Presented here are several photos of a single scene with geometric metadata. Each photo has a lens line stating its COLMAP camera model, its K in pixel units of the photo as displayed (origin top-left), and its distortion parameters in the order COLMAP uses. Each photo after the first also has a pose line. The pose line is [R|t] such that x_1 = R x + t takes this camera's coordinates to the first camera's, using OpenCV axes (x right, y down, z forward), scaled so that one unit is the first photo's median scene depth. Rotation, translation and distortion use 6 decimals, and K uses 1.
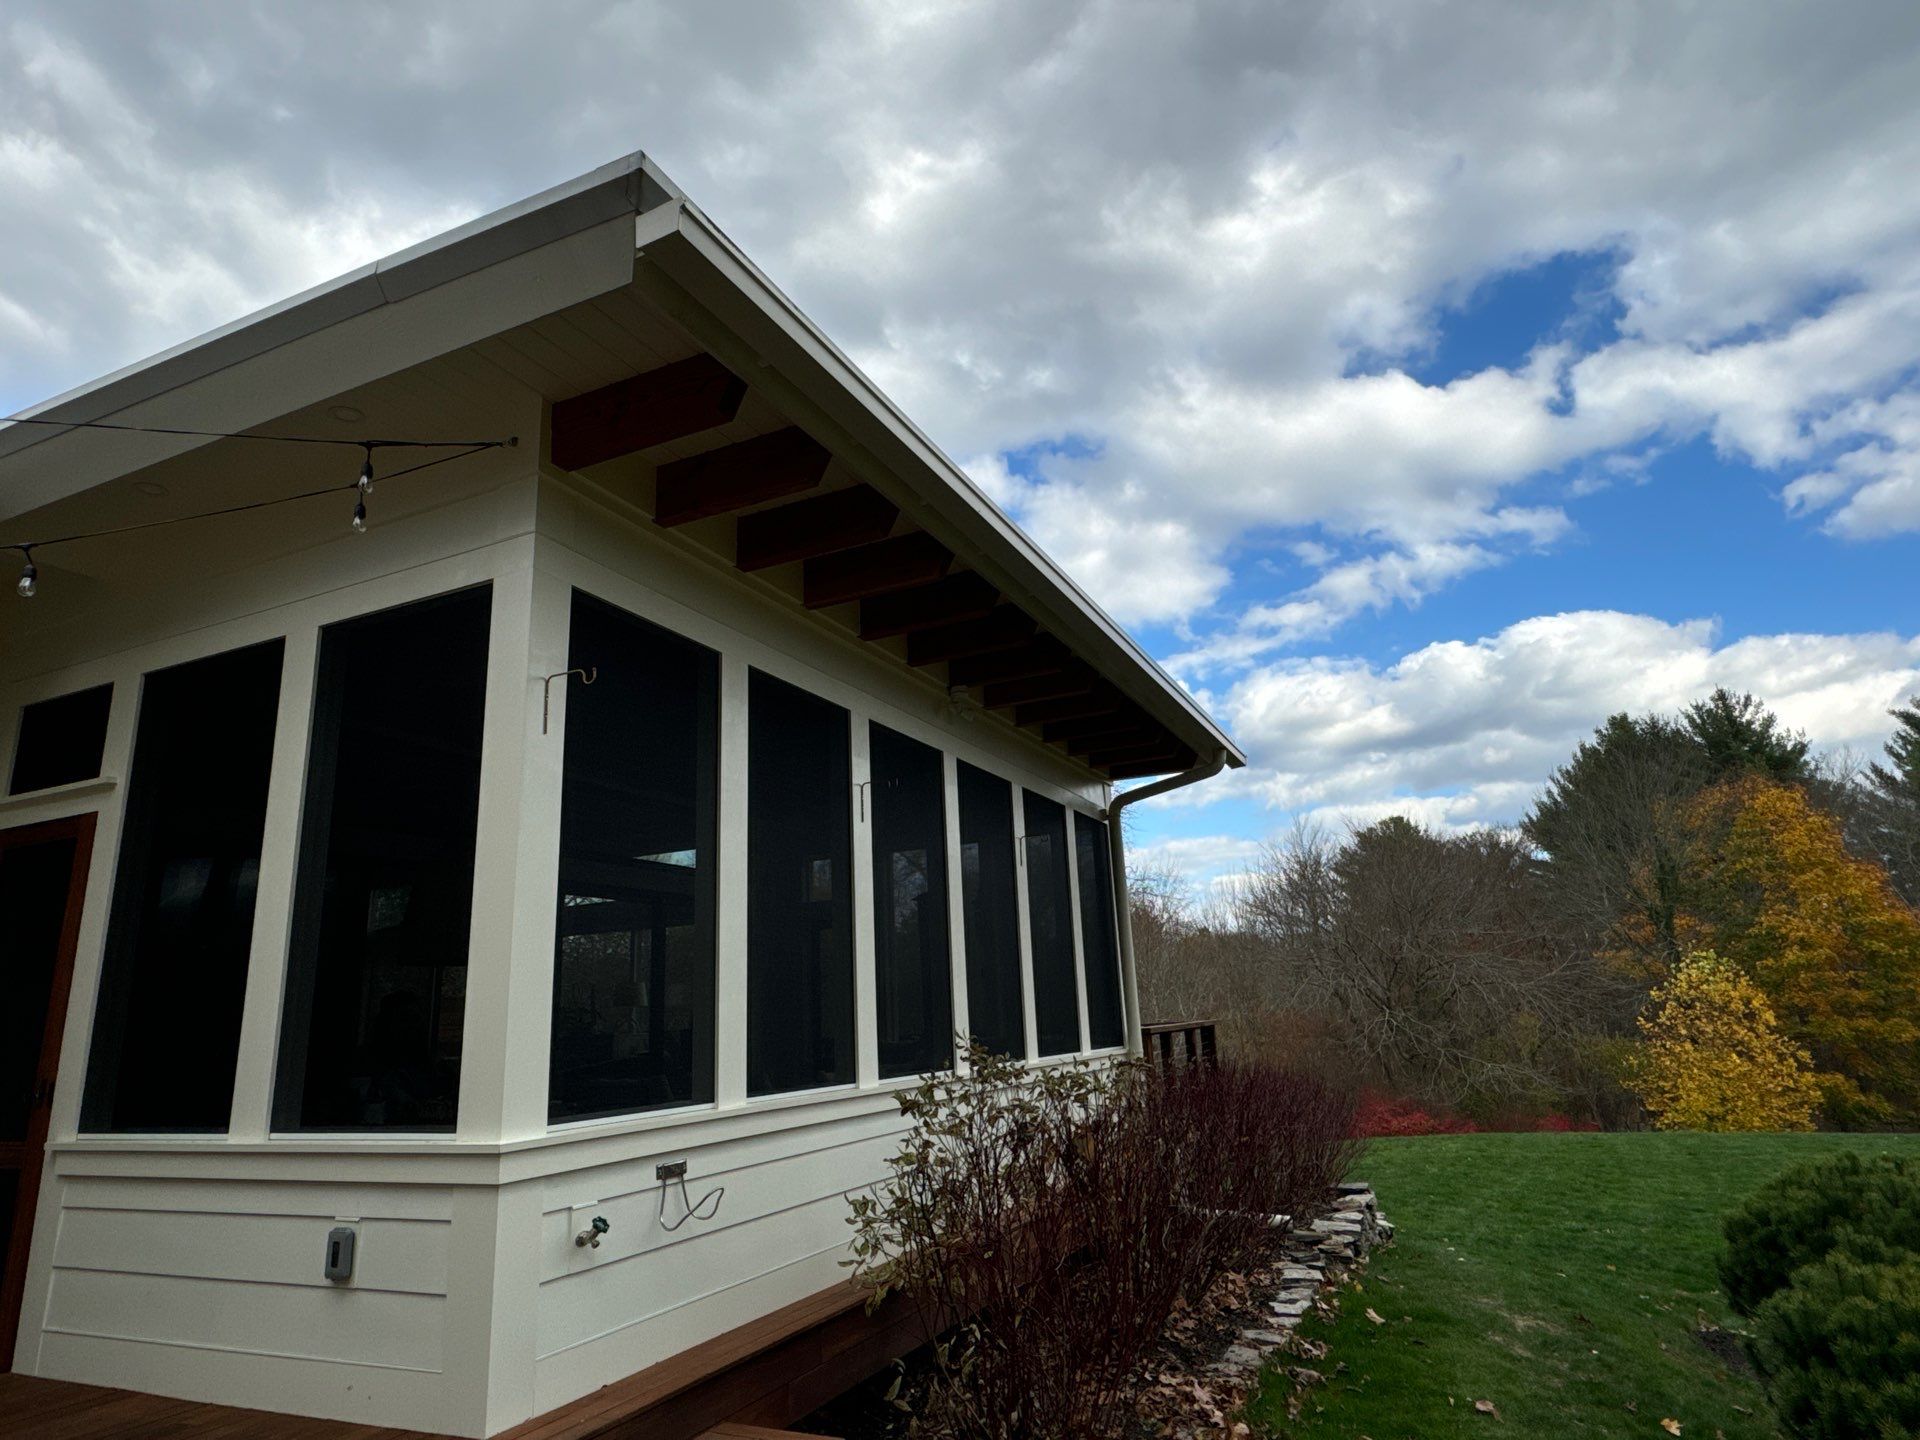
lens RADIAL K [[1127.0, 0, 960.0], [0, 1127.0, 720.0], [0, 0, 1]] dist [-0.000051, -0.000015]
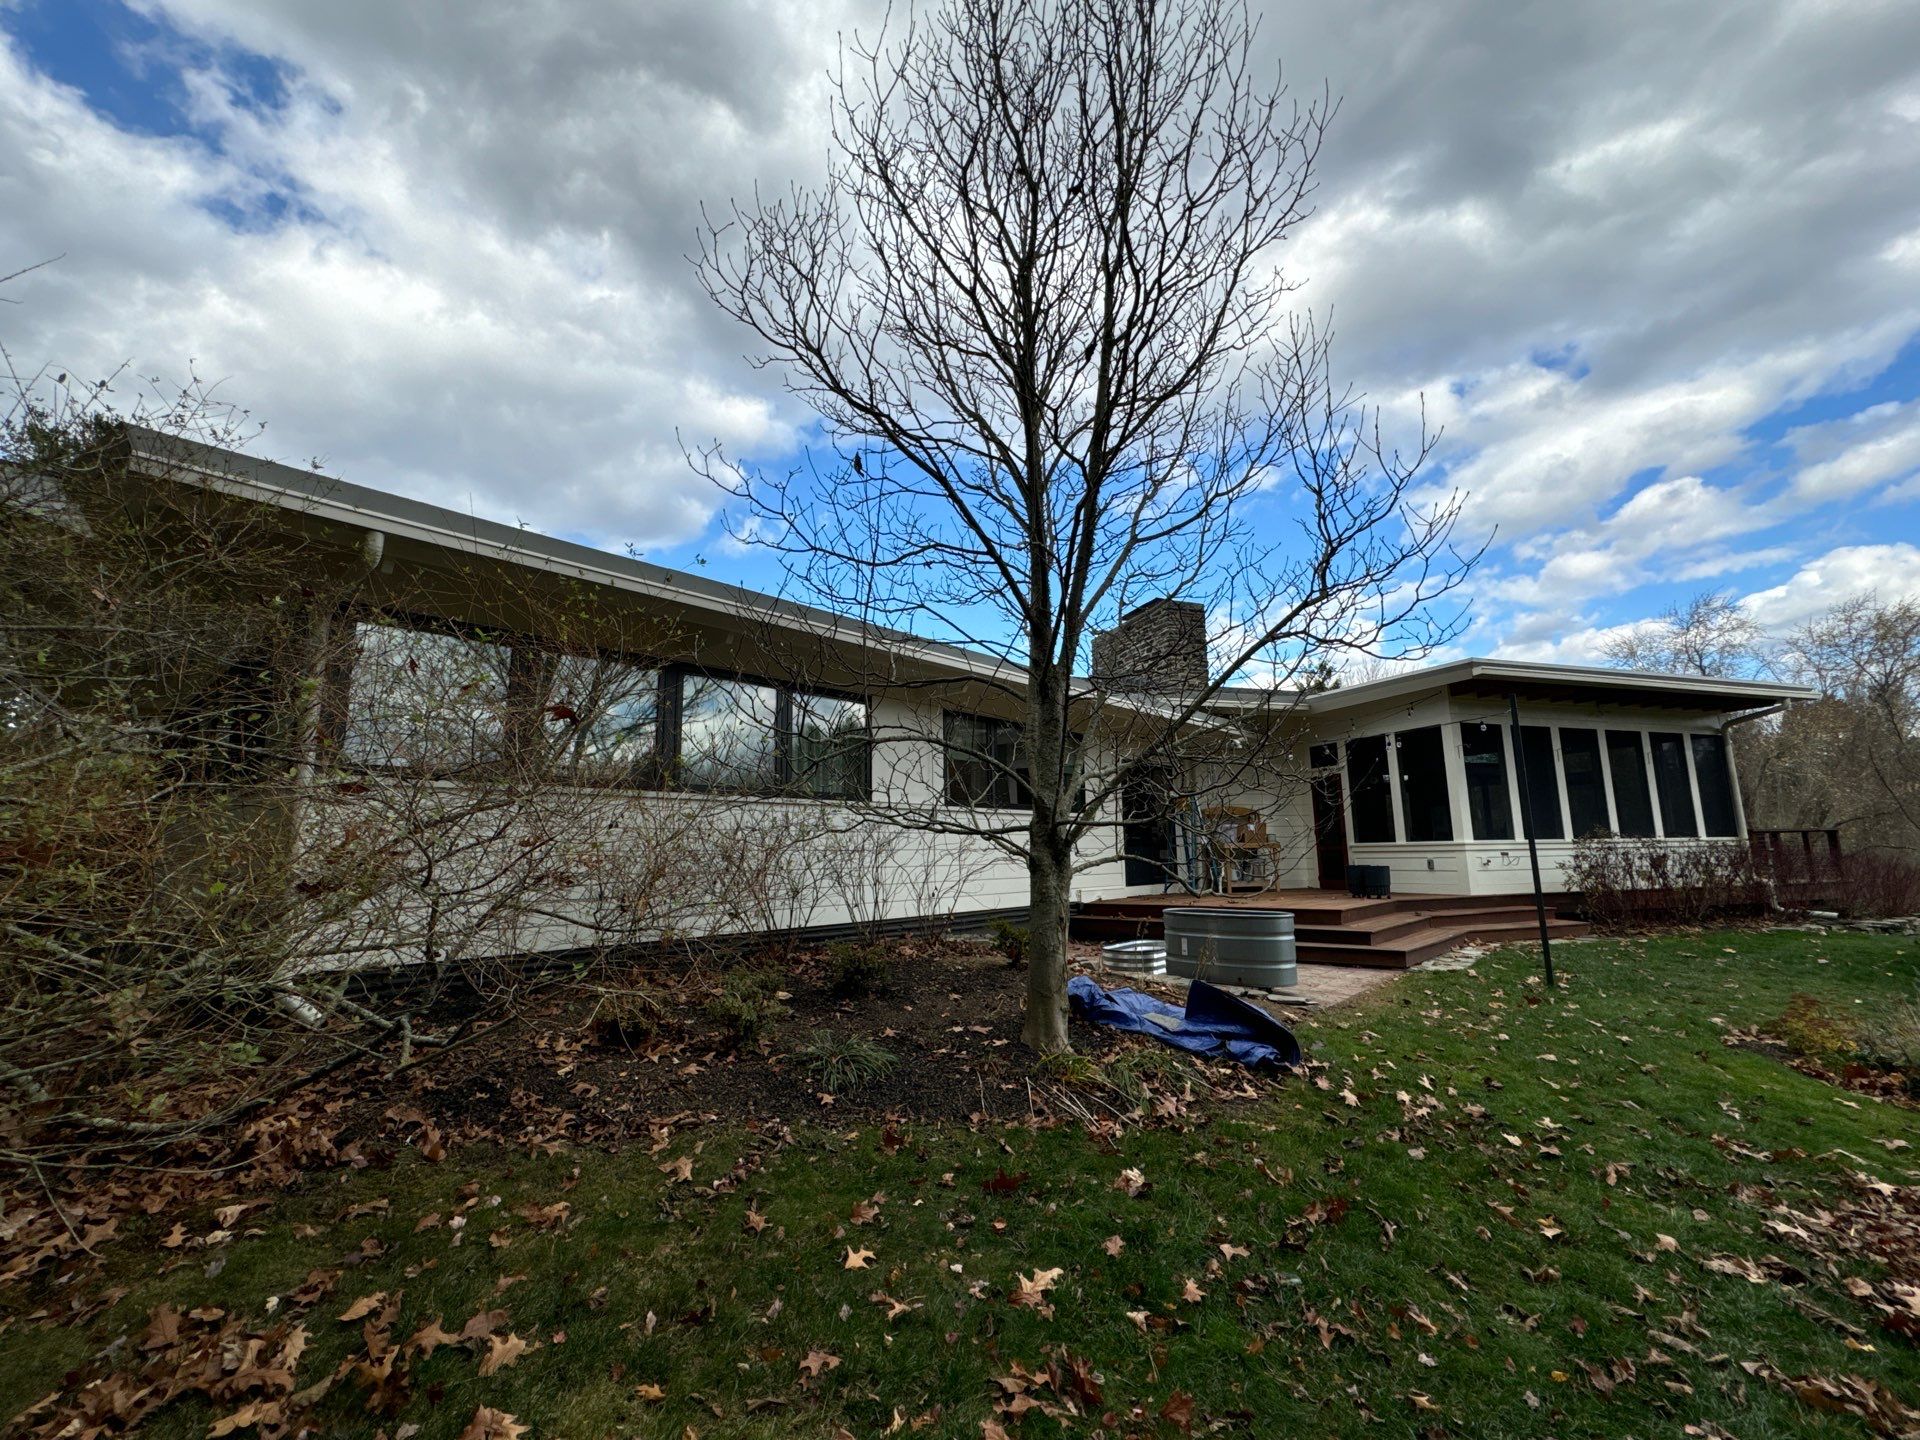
lens RADIAL K [[827.4, 0, 960.0], [0, 827.4, 720.0], [0, 0, 1]] dist [0.000152, -0.000019]
pose [[0.694896, -0.079273, -0.714727, 0.570892], [0.167655, 0.984375, 0.053822, -0.593948], [0.699293, -0.157228, 0.697329, -2.465623]]
